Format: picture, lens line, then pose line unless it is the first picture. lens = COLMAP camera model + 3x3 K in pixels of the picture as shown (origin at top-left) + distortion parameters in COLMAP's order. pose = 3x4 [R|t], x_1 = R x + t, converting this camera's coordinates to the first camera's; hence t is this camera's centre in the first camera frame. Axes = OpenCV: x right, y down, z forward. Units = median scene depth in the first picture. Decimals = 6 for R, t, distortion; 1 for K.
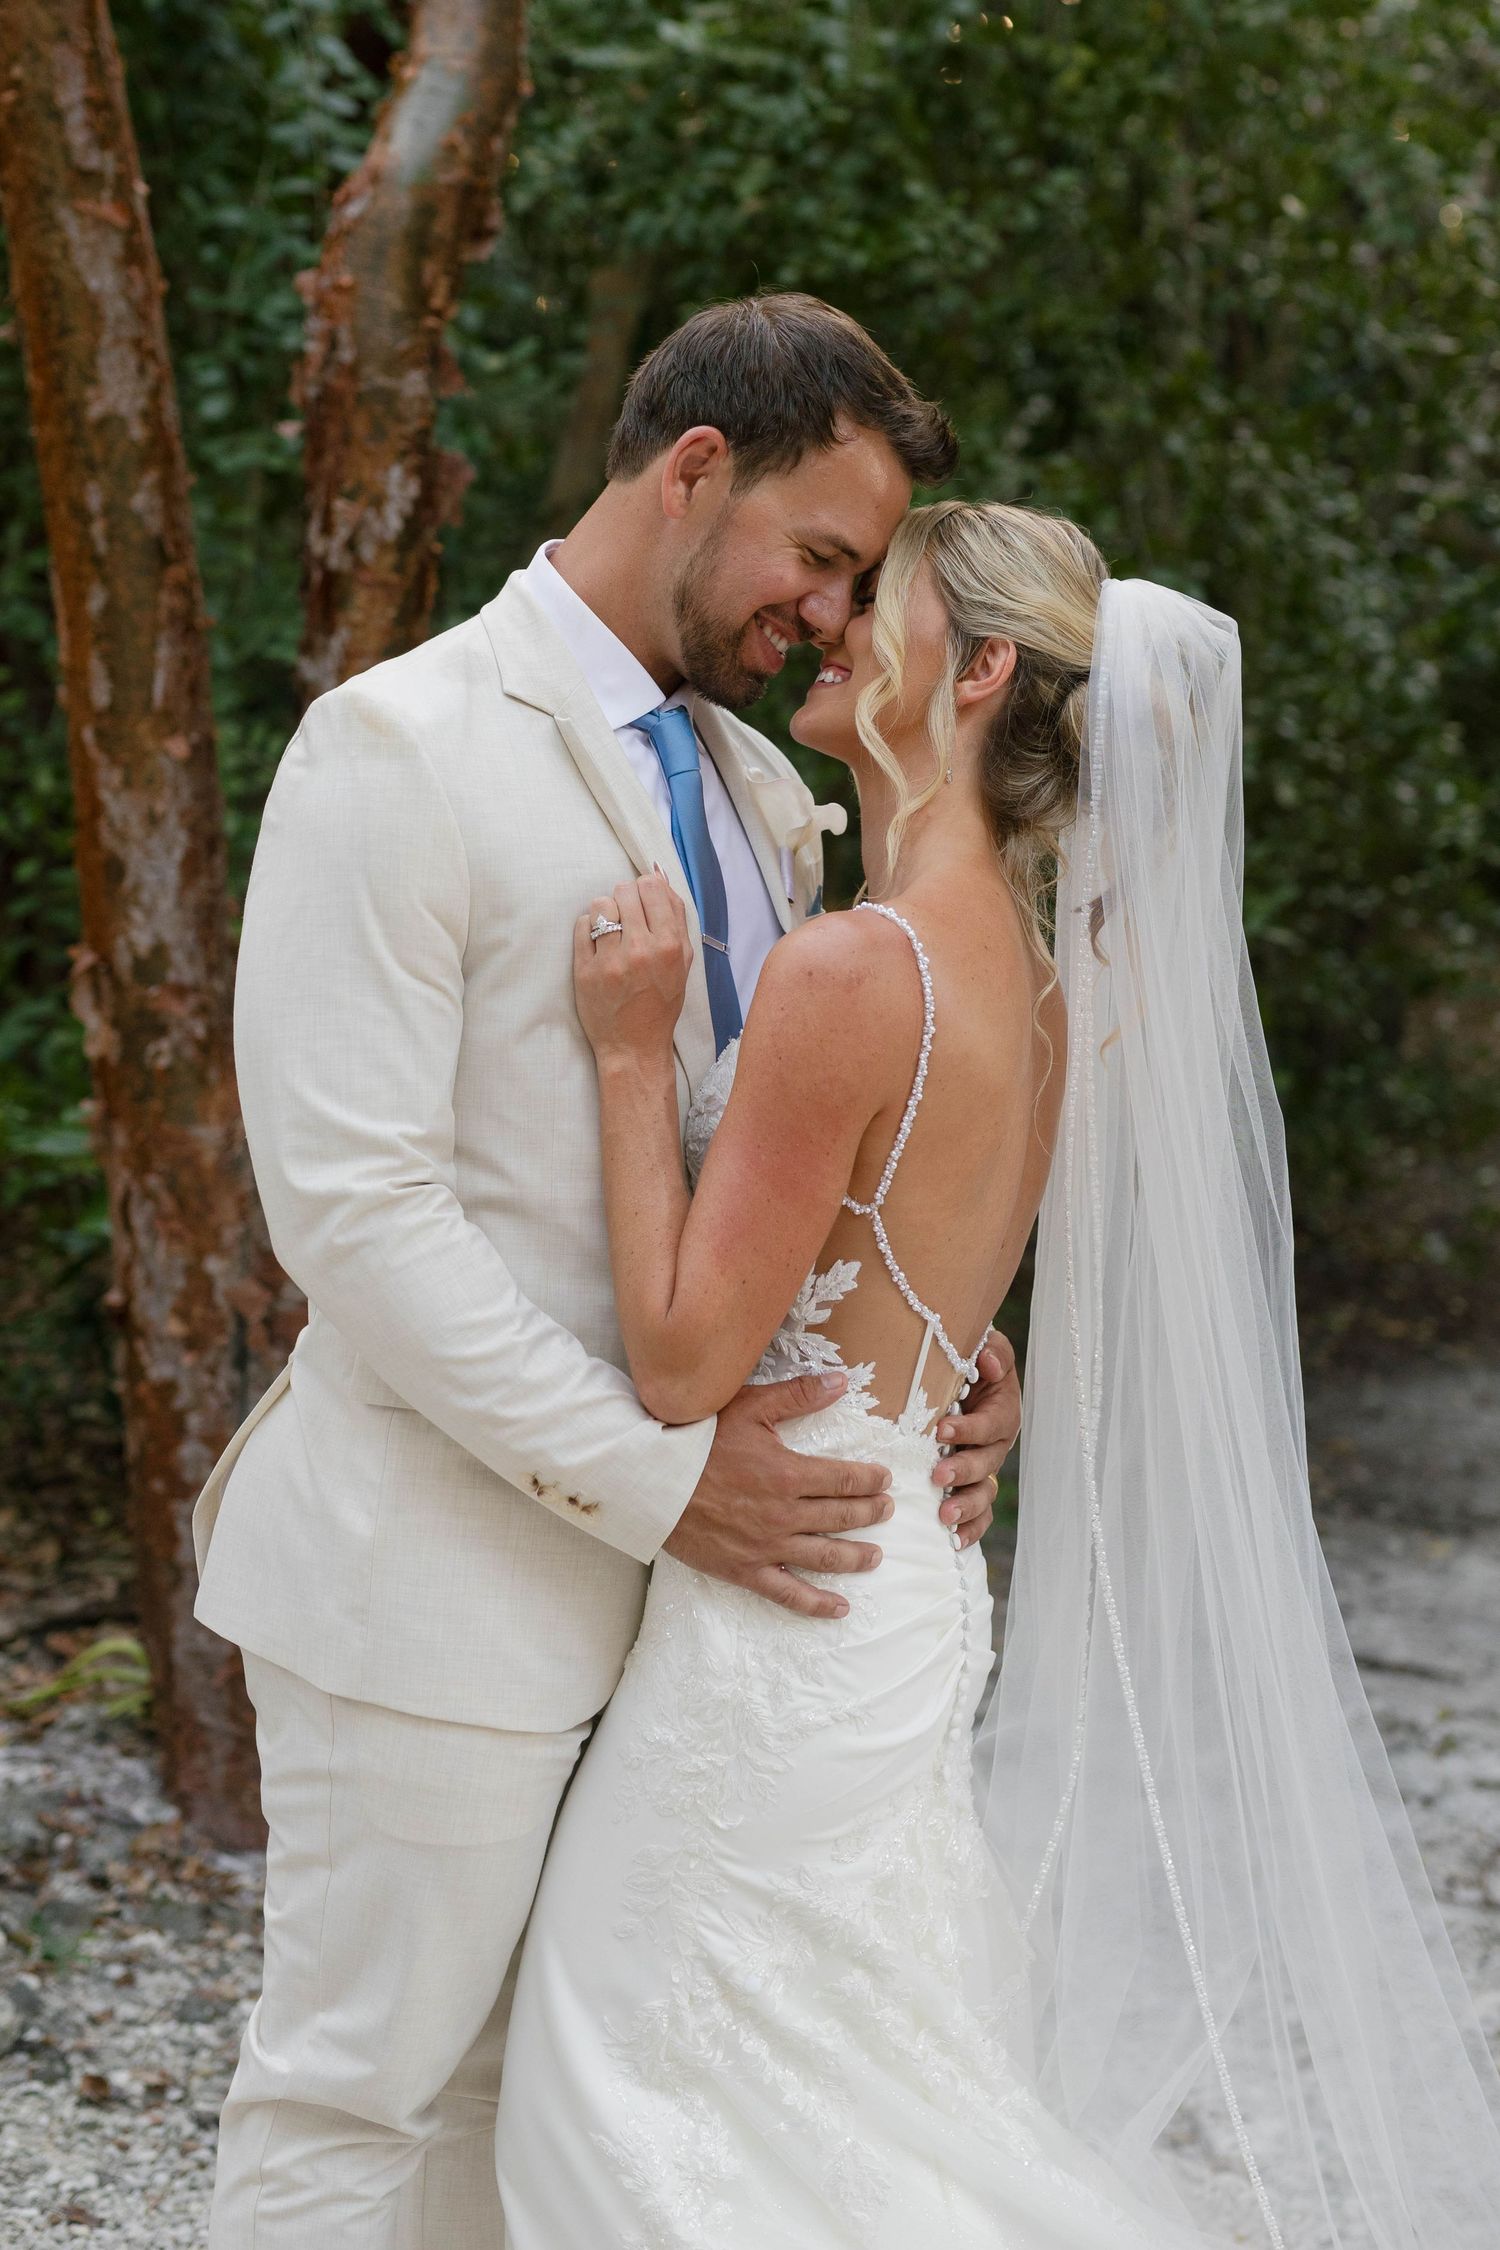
lens RADIAL K [[3237.6, 0, 883.2], [0, 3237.6, 875.5], [0, 0, 1]] dist [-0.007621, -0.030885]
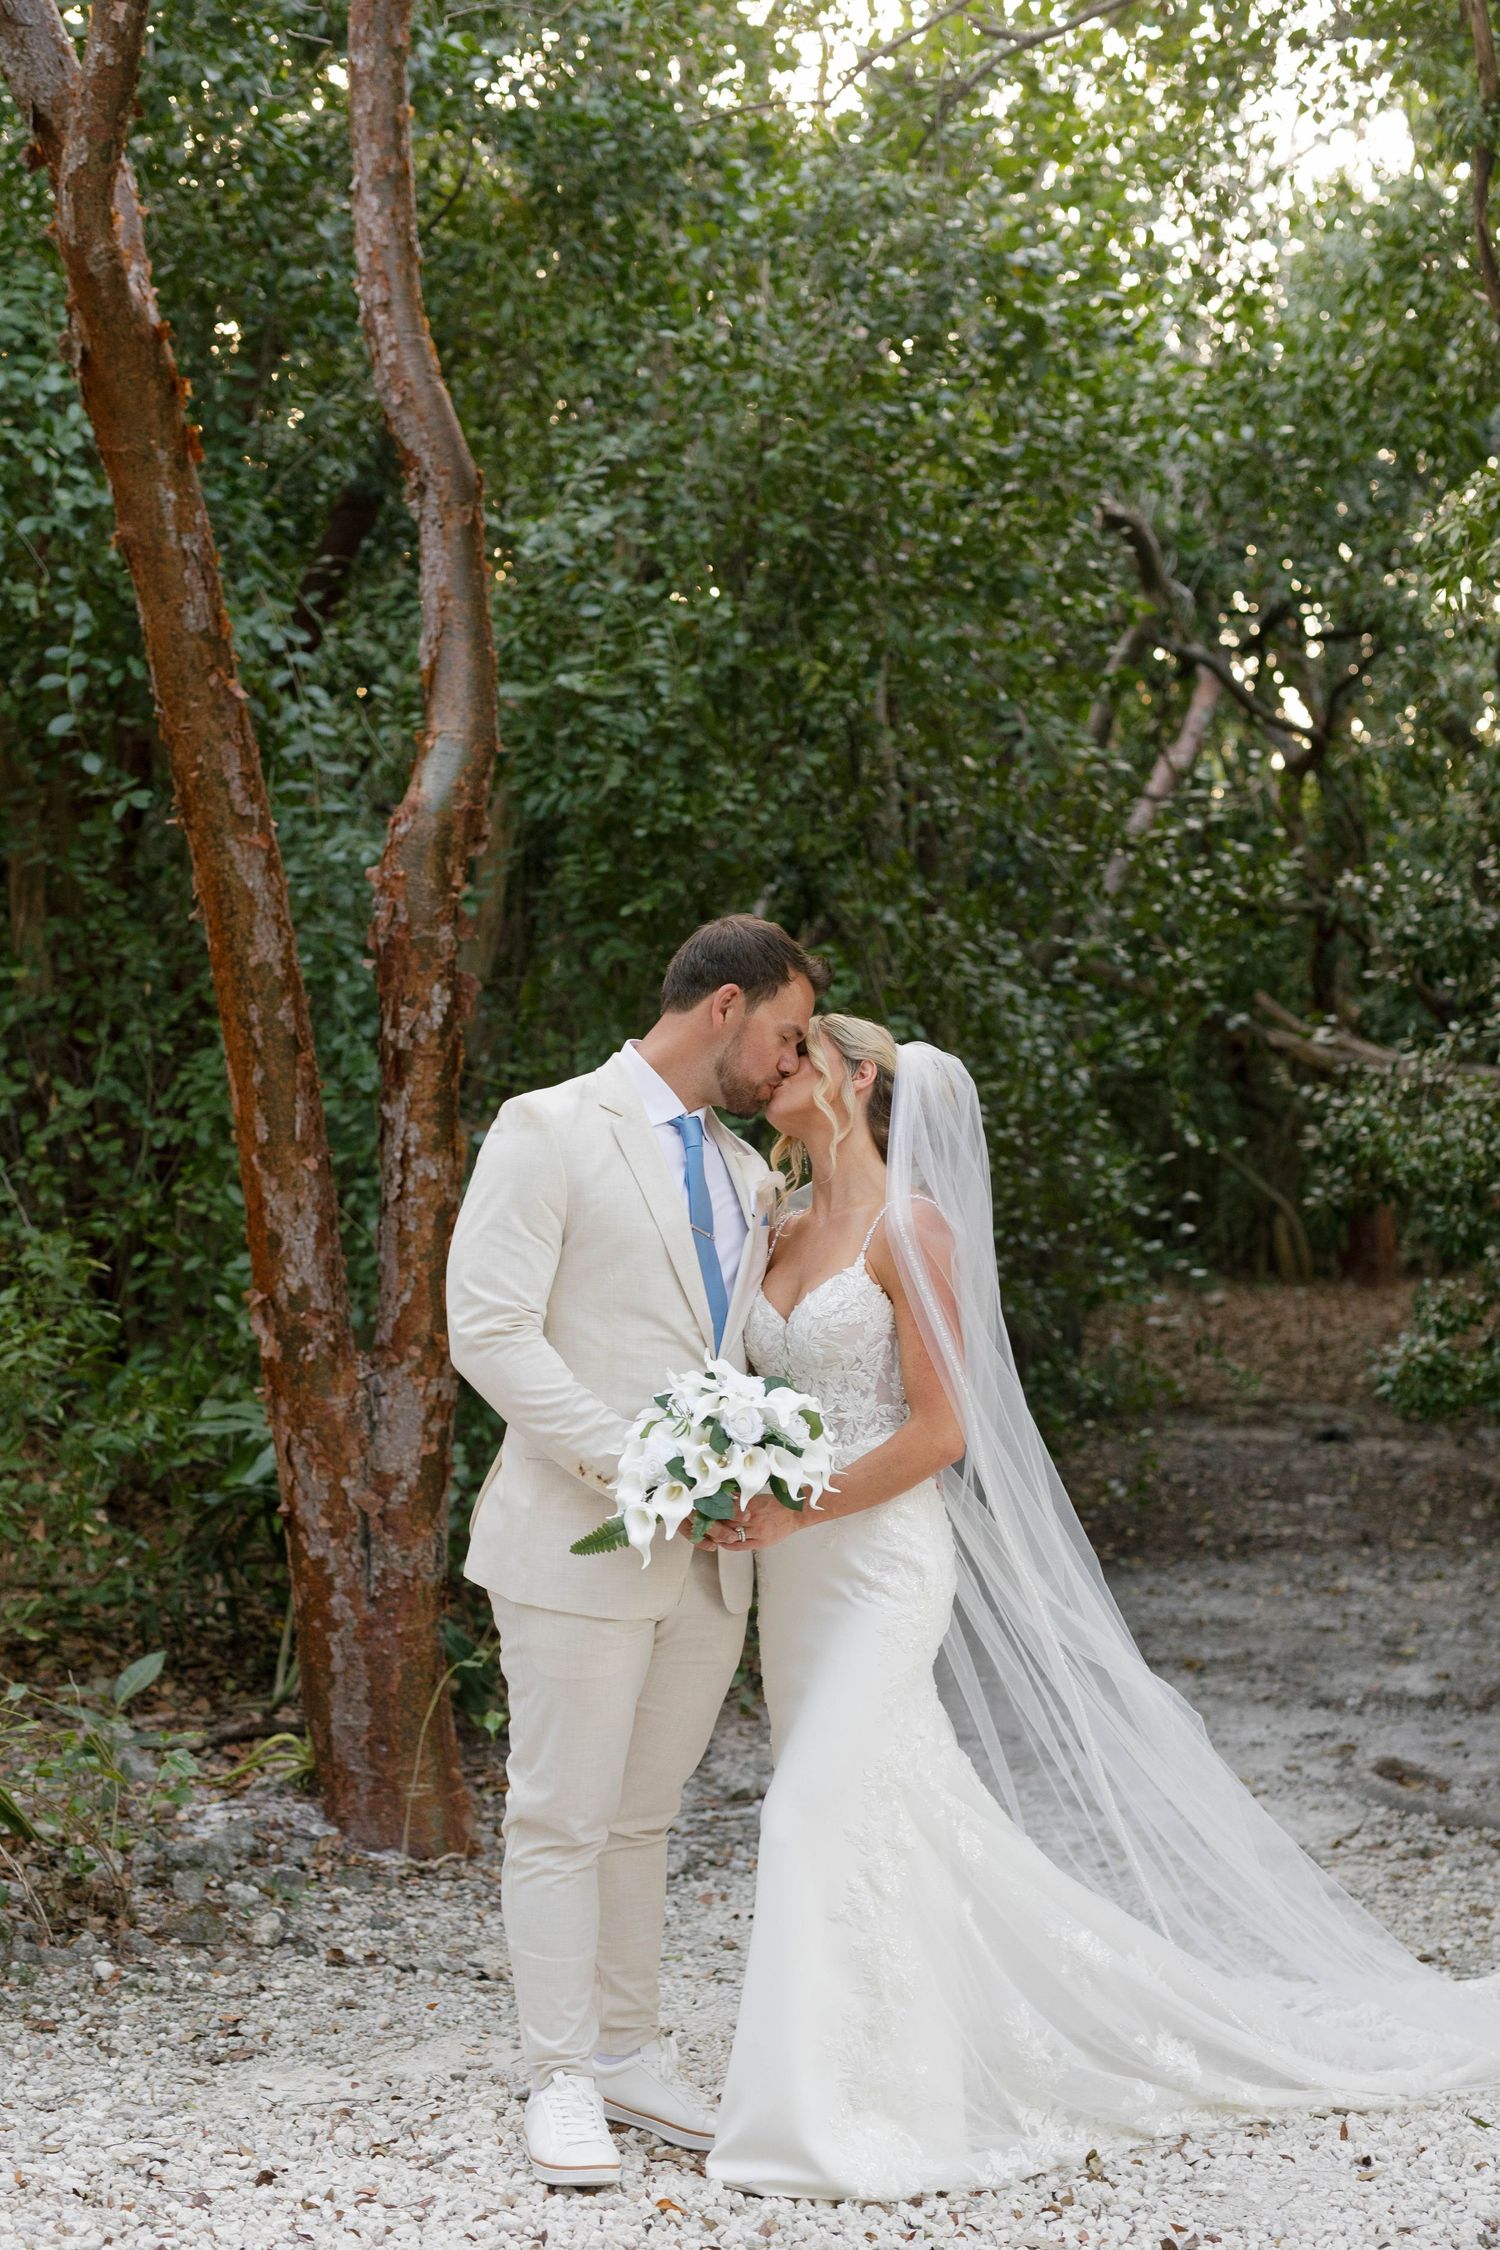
lens RADIAL K [[3164.3, 0, 748.4], [0, 3164.3, 1185.5], [0, 0, 1]] dist [-0.002905, 0.029257]
pose [[0.997936, -0.055080, 0.032999, -0.051525], [0.056327, 0.997684, -0.038135, 0.044410], [-0.030822, 0.039915, 0.998728, -0.592684]]
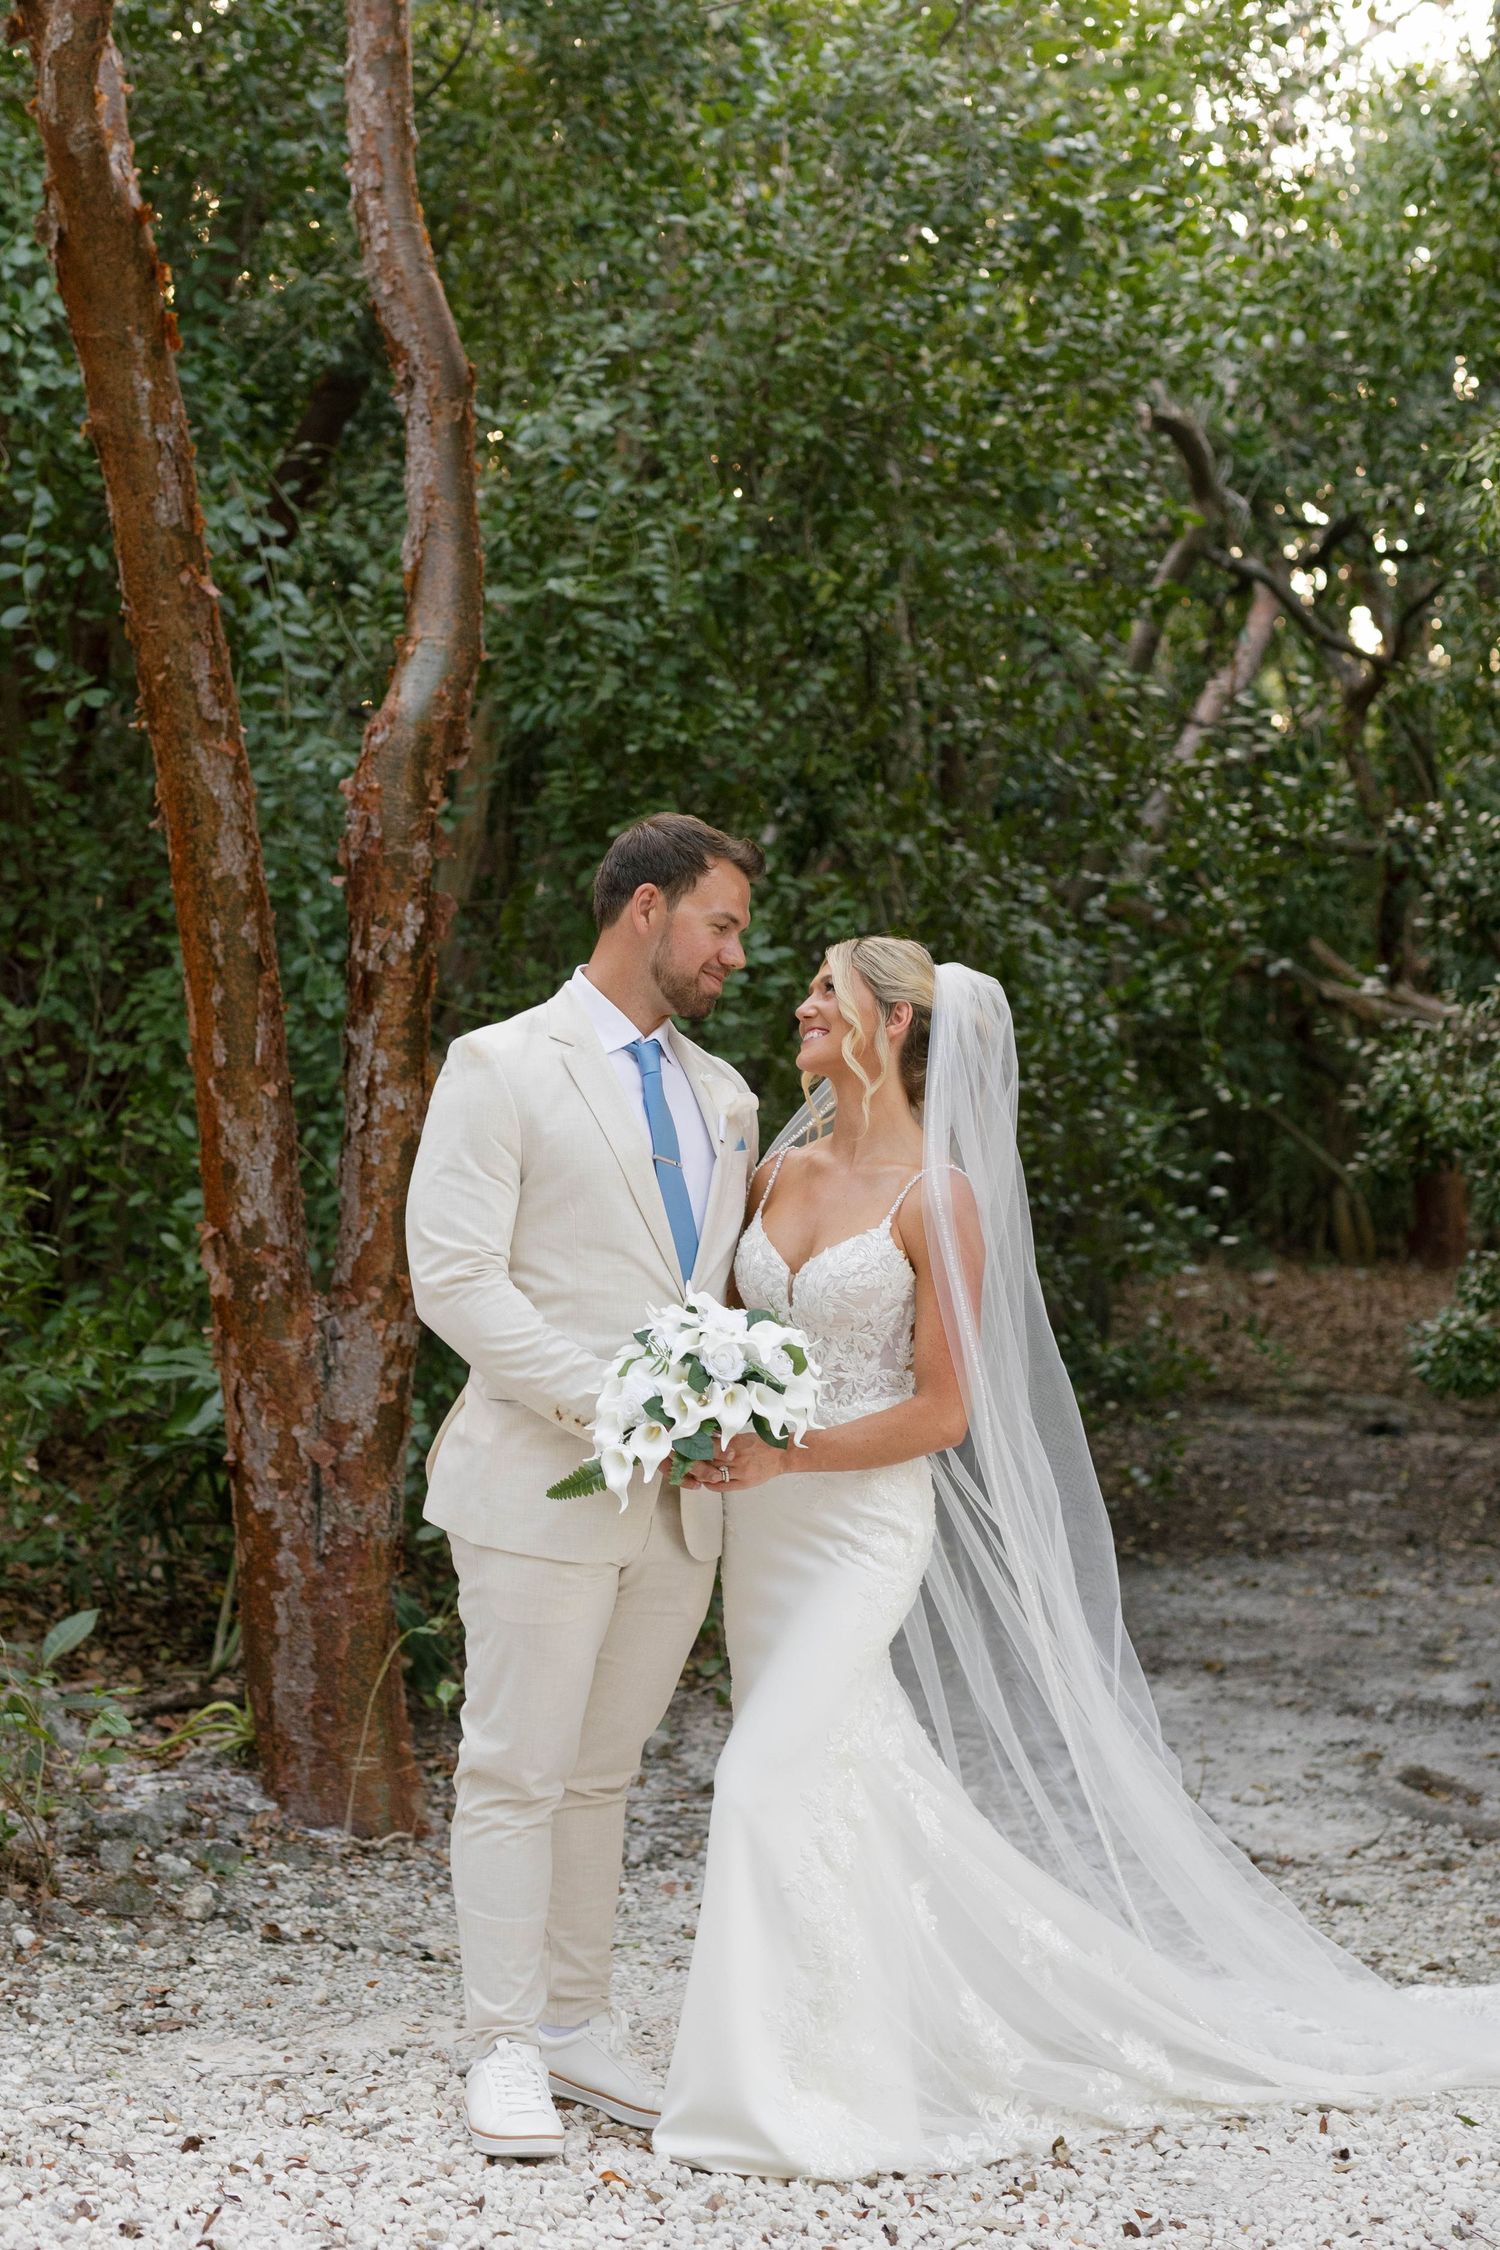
lens RADIAL K [[3254.7, 0, 749.1], [0, 3254.7, 975.1], [0, 0, 1]] dist [-0.002509, 0.052147]
pose [[0.998730, -0.027866, 0.041985, -0.054793], [0.031200, 0.996229, -0.080963, 0.038095], [-0.039570, 0.082170, 0.995832, -0.546346]]
